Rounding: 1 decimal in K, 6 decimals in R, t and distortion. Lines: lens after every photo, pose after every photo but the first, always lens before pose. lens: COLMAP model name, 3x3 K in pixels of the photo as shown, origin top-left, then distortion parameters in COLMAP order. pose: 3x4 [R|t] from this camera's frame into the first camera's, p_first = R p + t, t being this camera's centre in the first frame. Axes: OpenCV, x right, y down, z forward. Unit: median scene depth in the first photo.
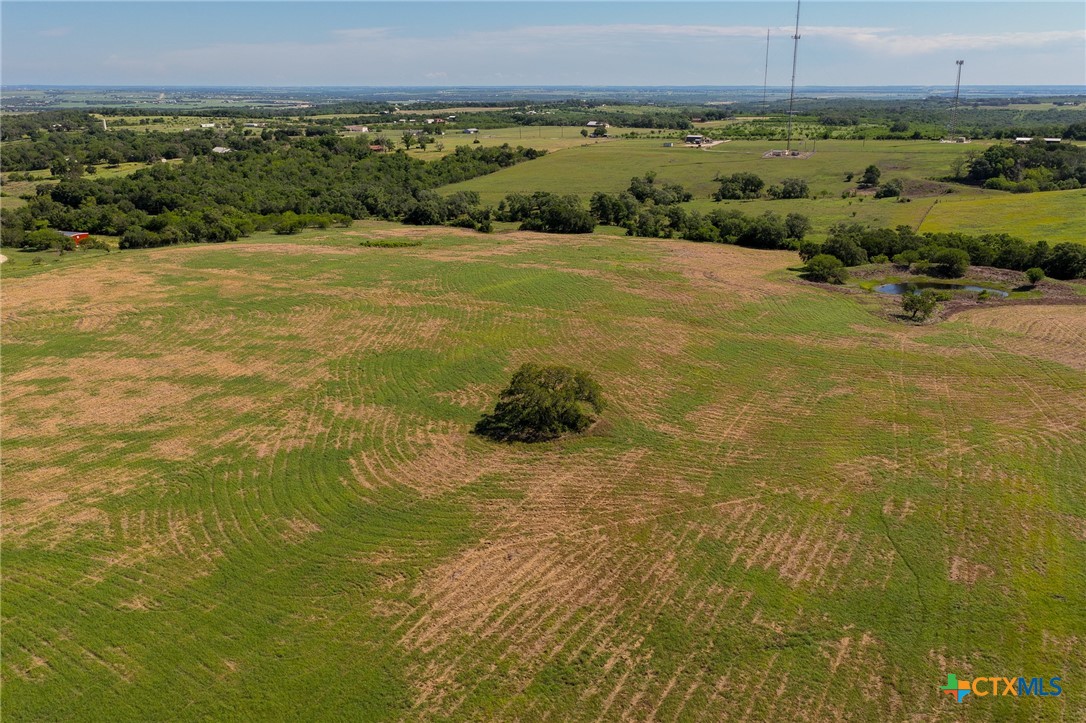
lens RADIAL K [[907.9, 0, 544.5], [0, 907.9, 343.3], [0, 0, 1]] dist [-0.017565, 0.045285]
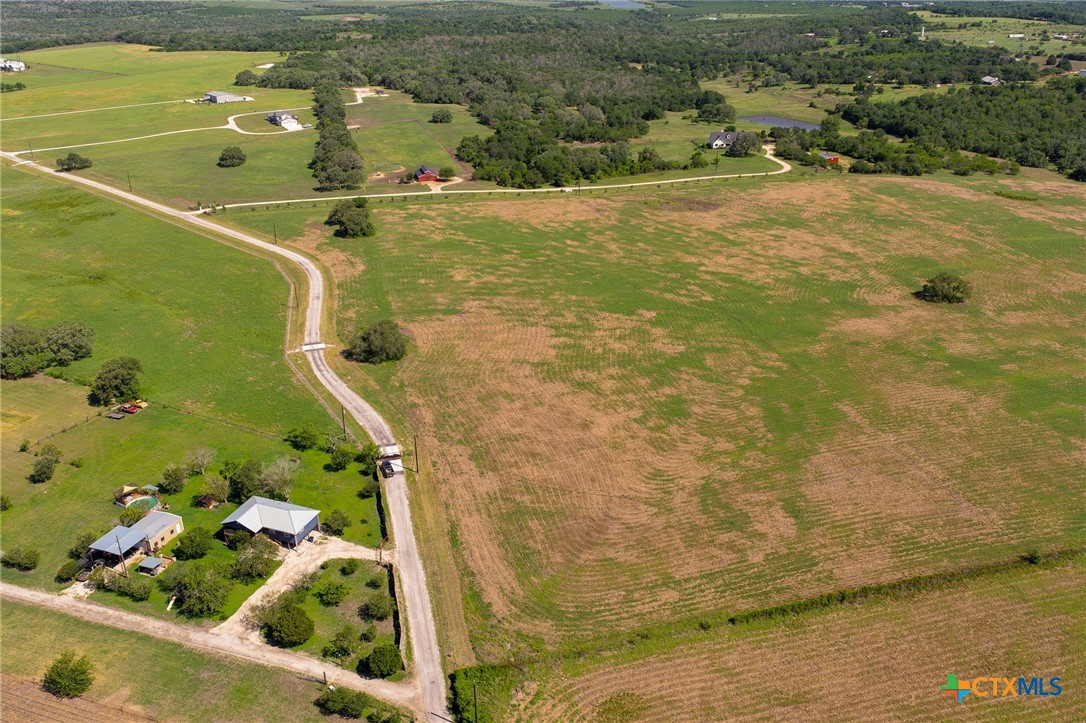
lens RADIAL K [[907.9, 0, 544.5], [0, 907.9, 343.3], [0, 0, 1]] dist [-0.017565, 0.045285]
pose [[0.664796, 0.294663, -0.686455, 0.519130], [-0.202563, 0.955596, 0.214020, -0.050898], [0.719037, -0.003229, 0.694964, -0.753970]]
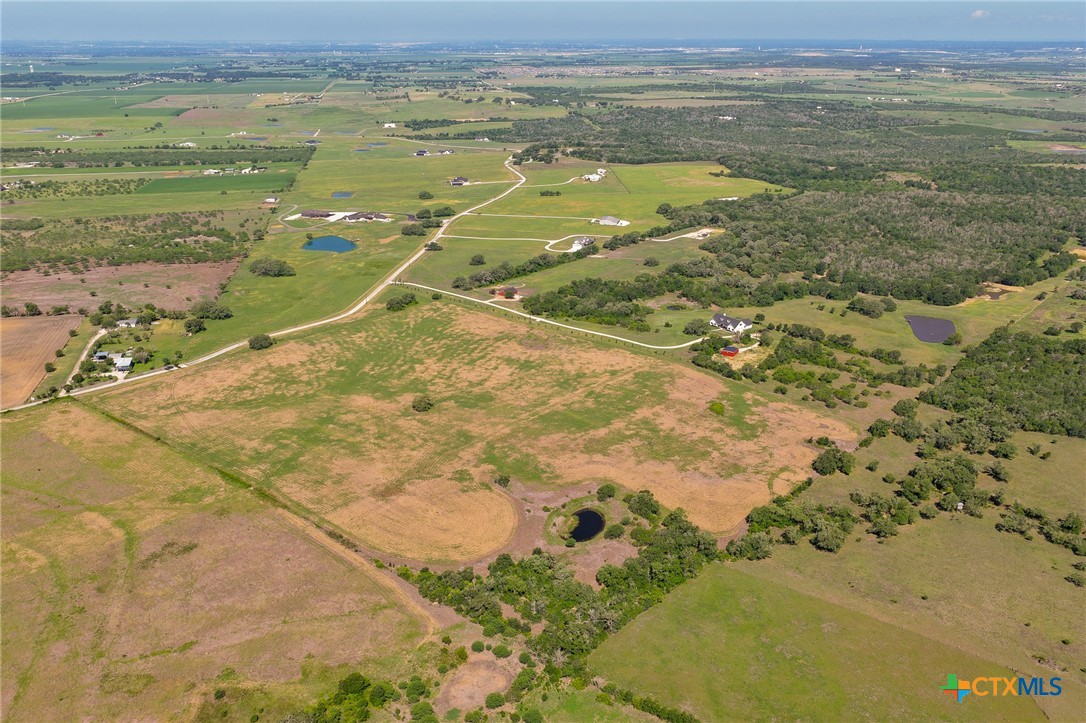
lens RADIAL K [[907.9, 0, 544.5], [0, 907.9, 343.3], [0, 0, 1]] dist [-0.017565, 0.045285]
pose [[-0.209649, 0.315501, -0.925476, 2.080255], [-0.270011, 0.891025, 0.364922, -1.062275], [0.939756, 0.326394, -0.101613, 1.044764]]
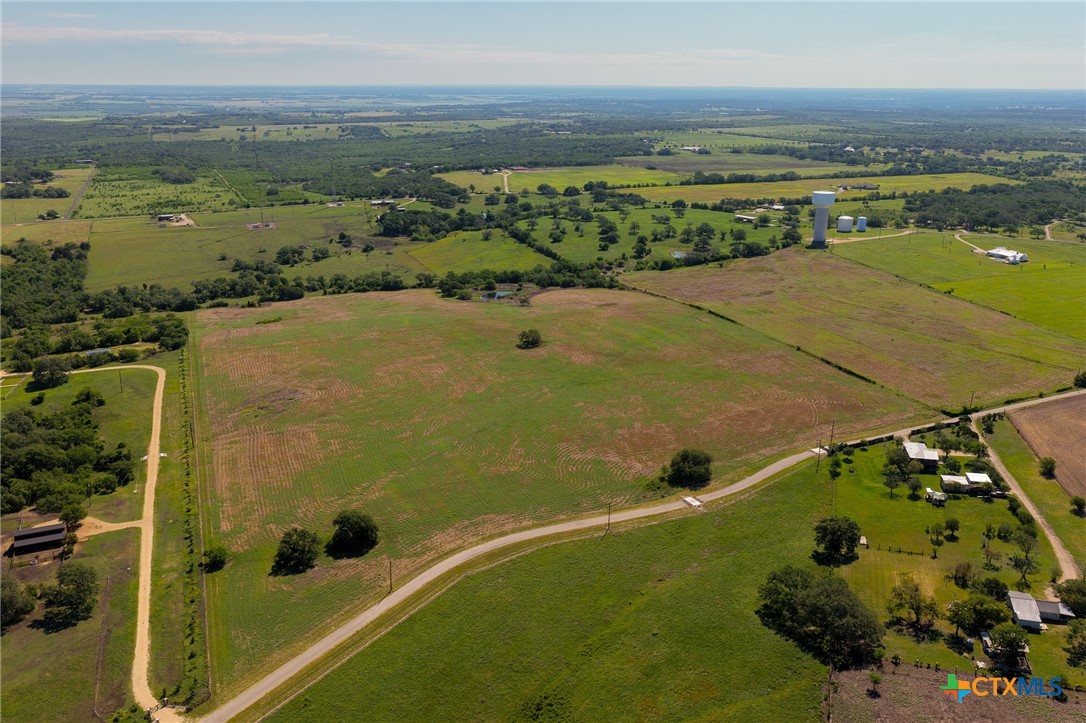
lens RADIAL K [[907.9, 0, 544.5], [0, 907.9, 343.3], [0, 0, 1]] dist [-0.017565, 0.045285]
pose [[0.632518, -0.219193, 0.742883, -1.654107], [0.212293, 0.971453, 0.105880, -0.176175], [-0.744884, 0.090738, 0.660995, -0.944956]]
